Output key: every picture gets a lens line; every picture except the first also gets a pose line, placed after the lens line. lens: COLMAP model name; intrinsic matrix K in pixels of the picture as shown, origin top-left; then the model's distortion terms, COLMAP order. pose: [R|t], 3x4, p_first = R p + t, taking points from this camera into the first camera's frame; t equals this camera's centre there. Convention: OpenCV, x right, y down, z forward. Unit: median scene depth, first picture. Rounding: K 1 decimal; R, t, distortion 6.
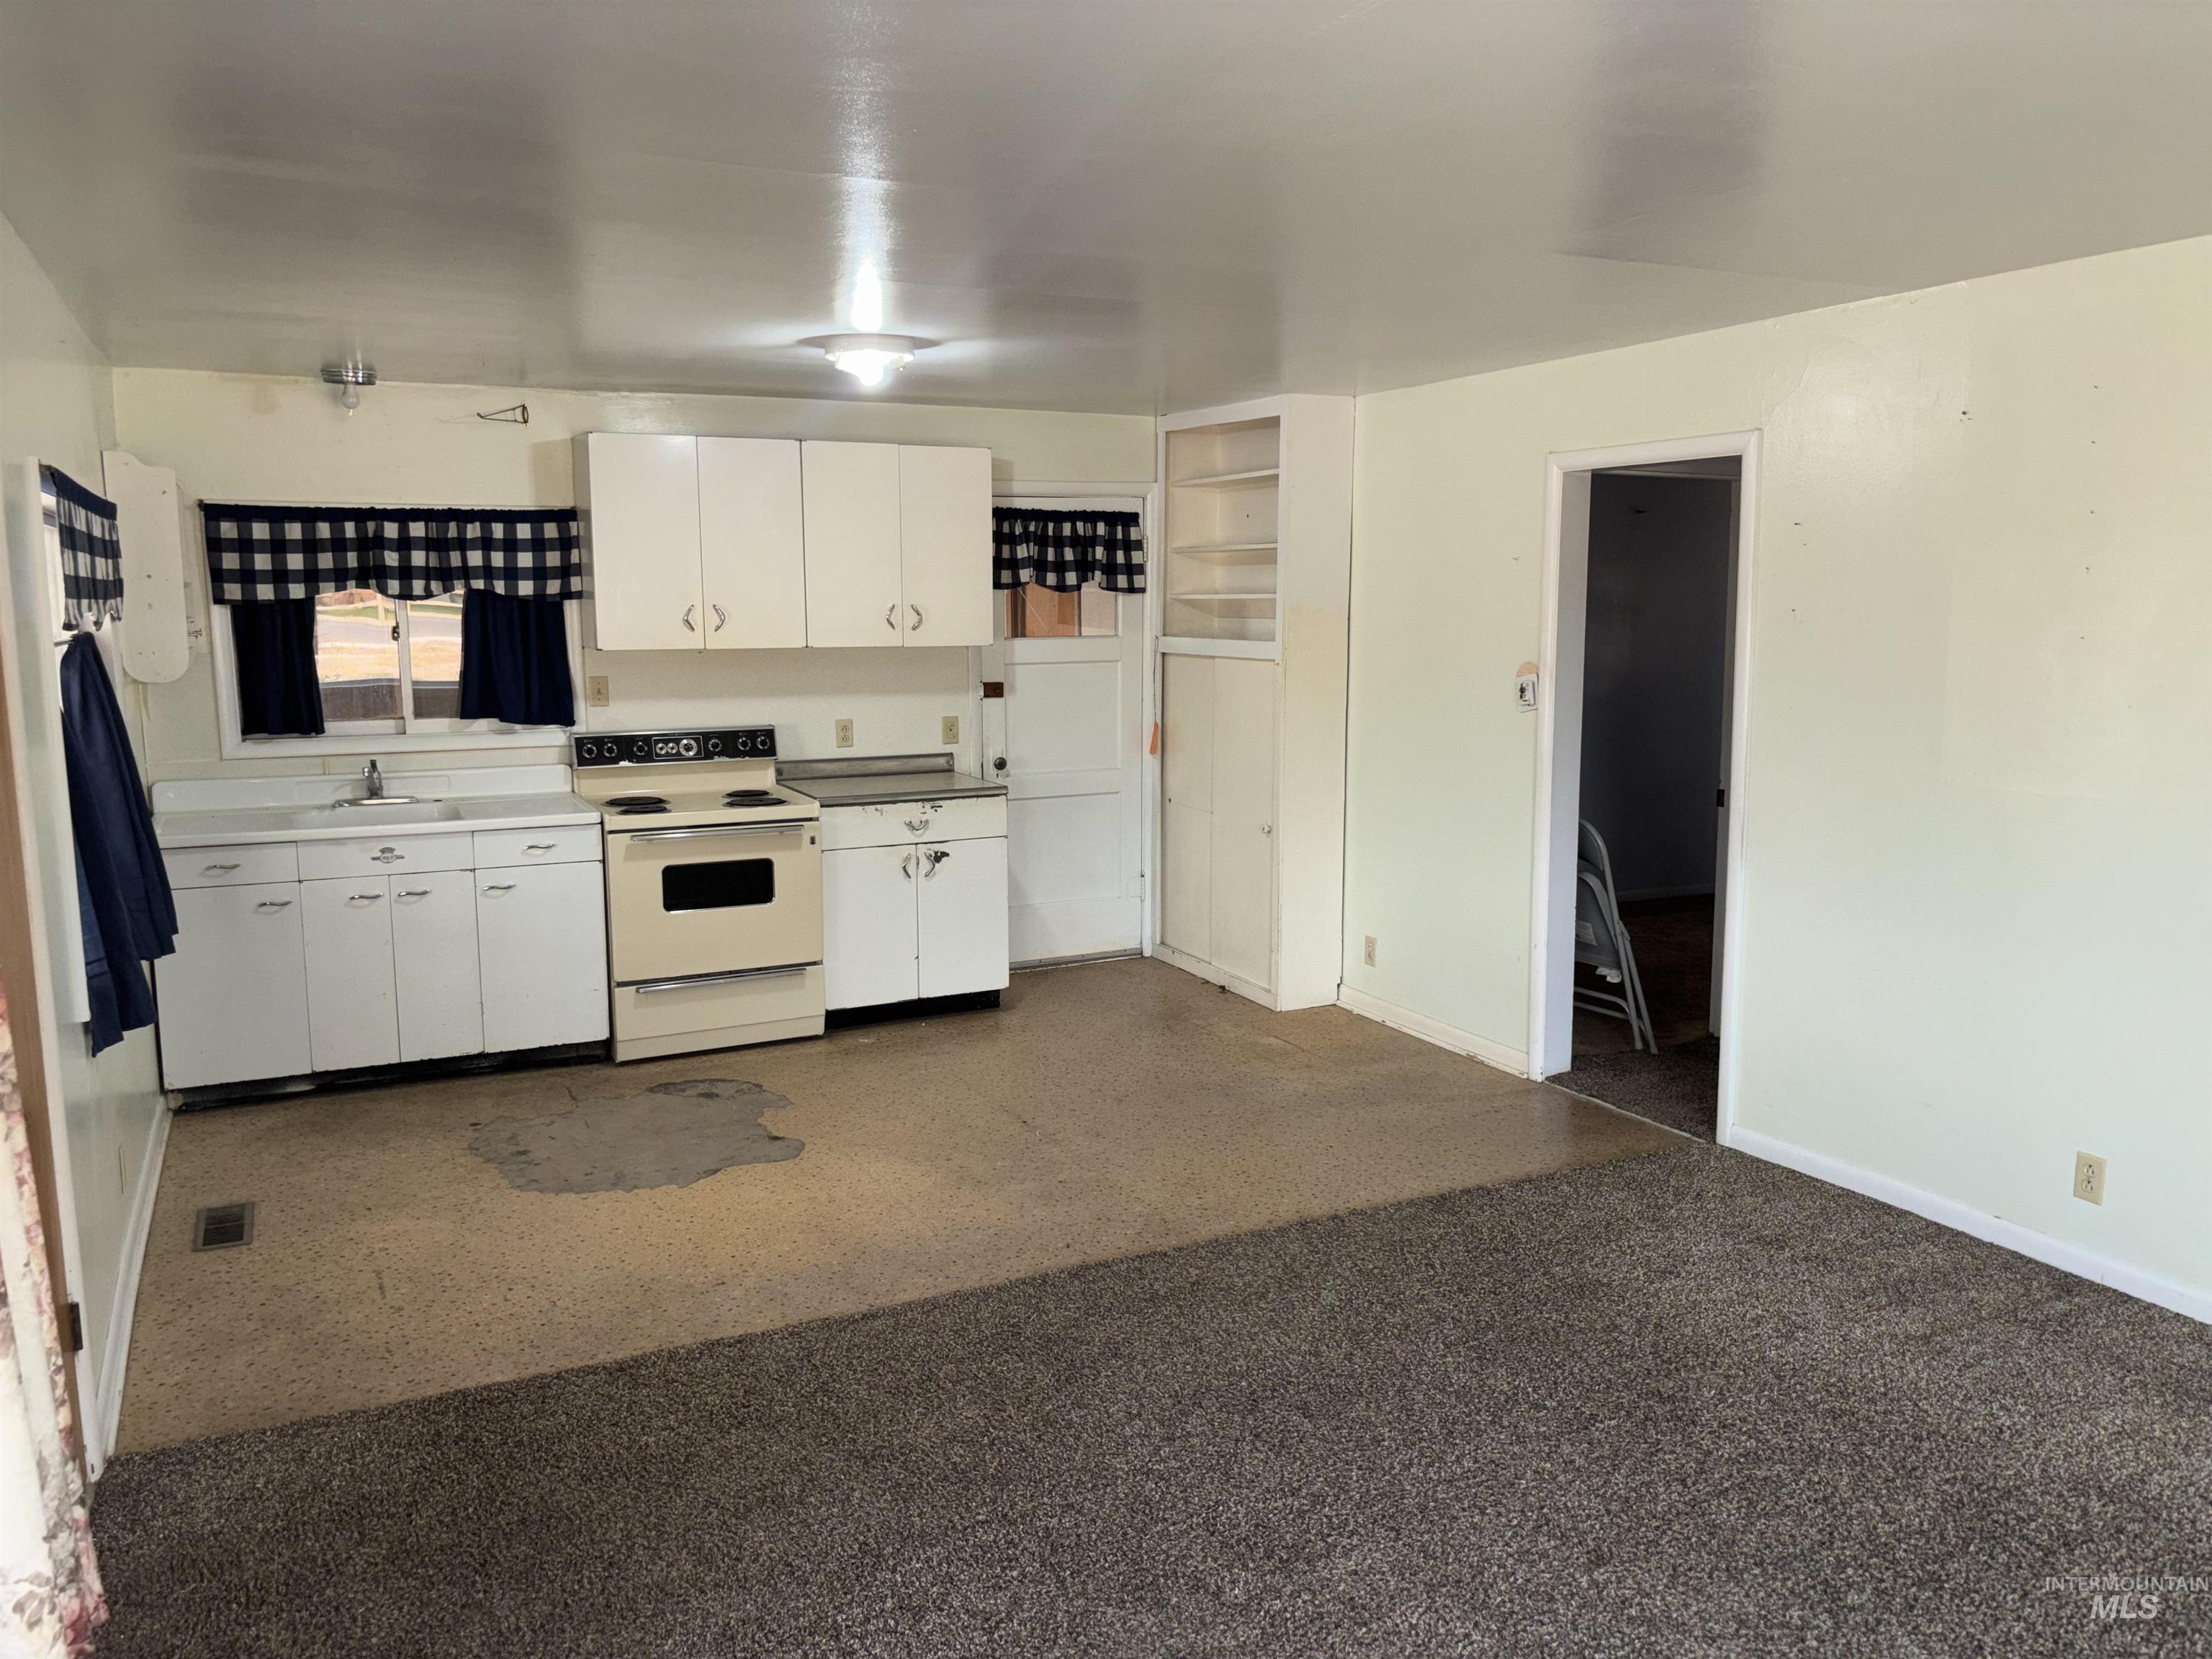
lens RADIAL K [[1661.3, 0, 1101.4], [0, 1661.3, 832.8], [0, 0, 1]] dist [0.029943, -0.026626]
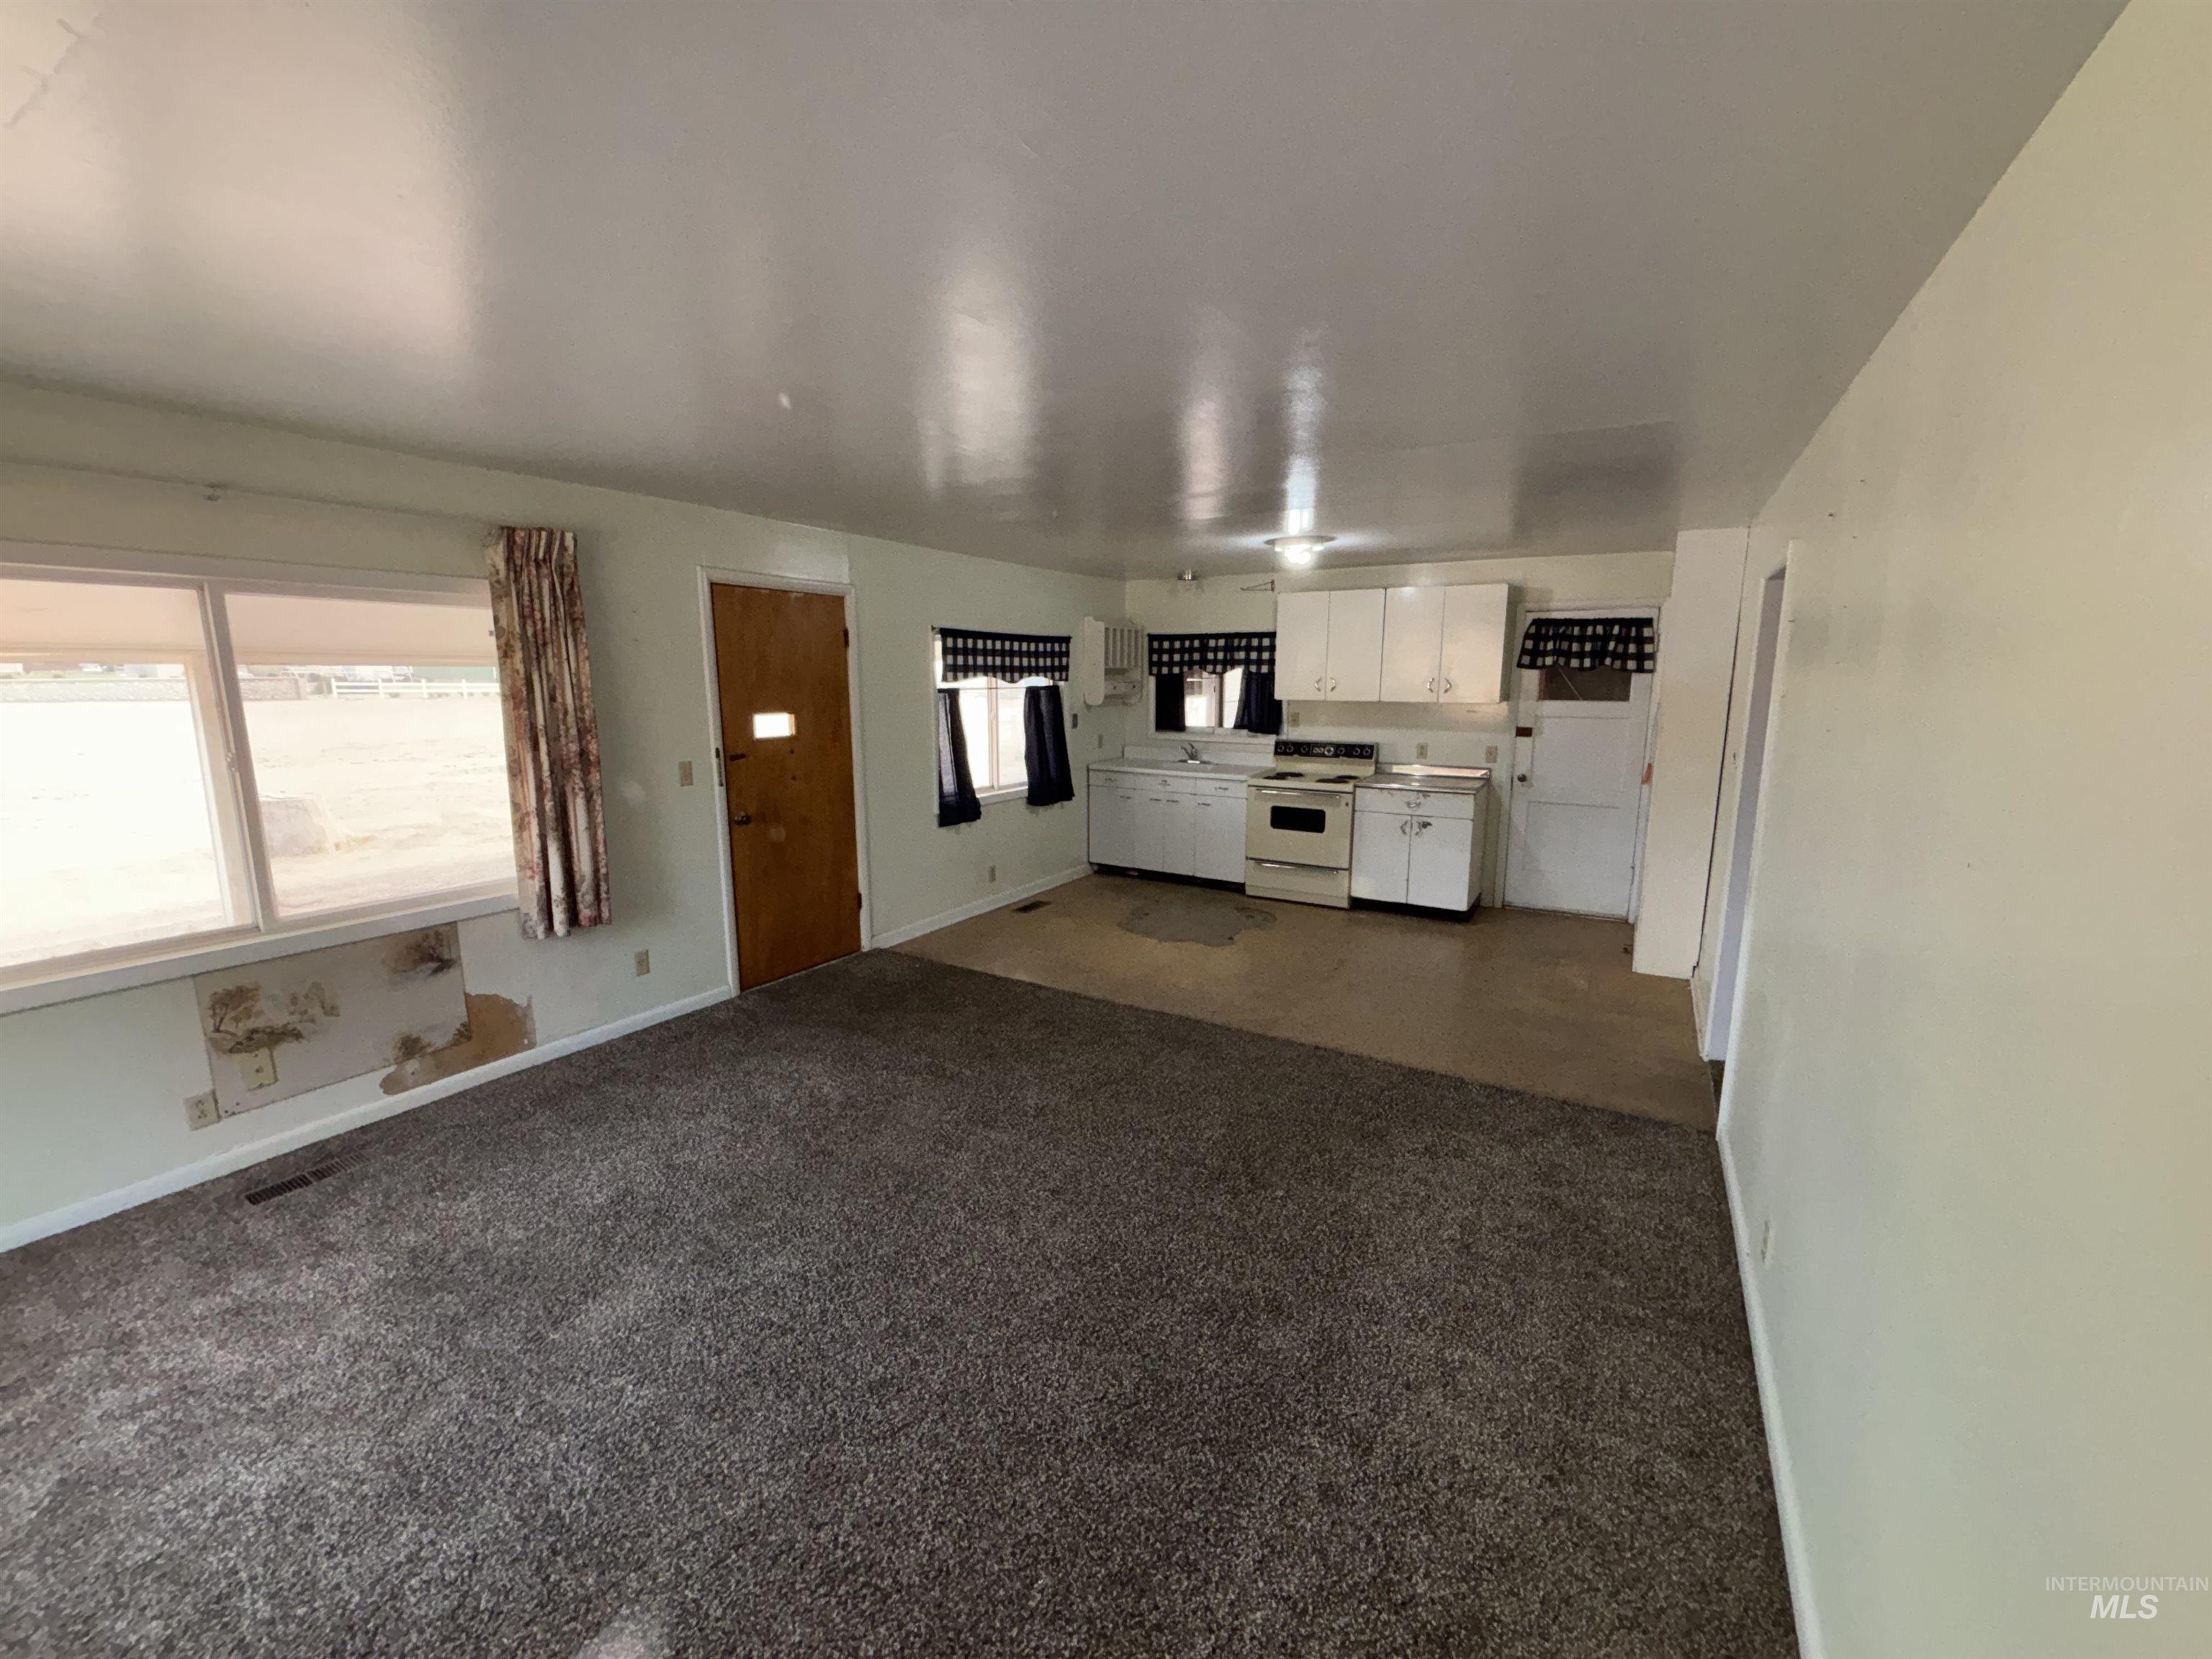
lens RADIAL K [[890.8, 0, 1093.1], [0, 890.8, 820.0], [0, 0, 1]] dist [0.001627, -0.000936]
pose [[0.533749, 0.146718, -0.832818, 0.527658], [-0.123083, 0.987825, 0.095142, -0.039164], [0.836638, 0.051724, 0.545309, 0.217365]]
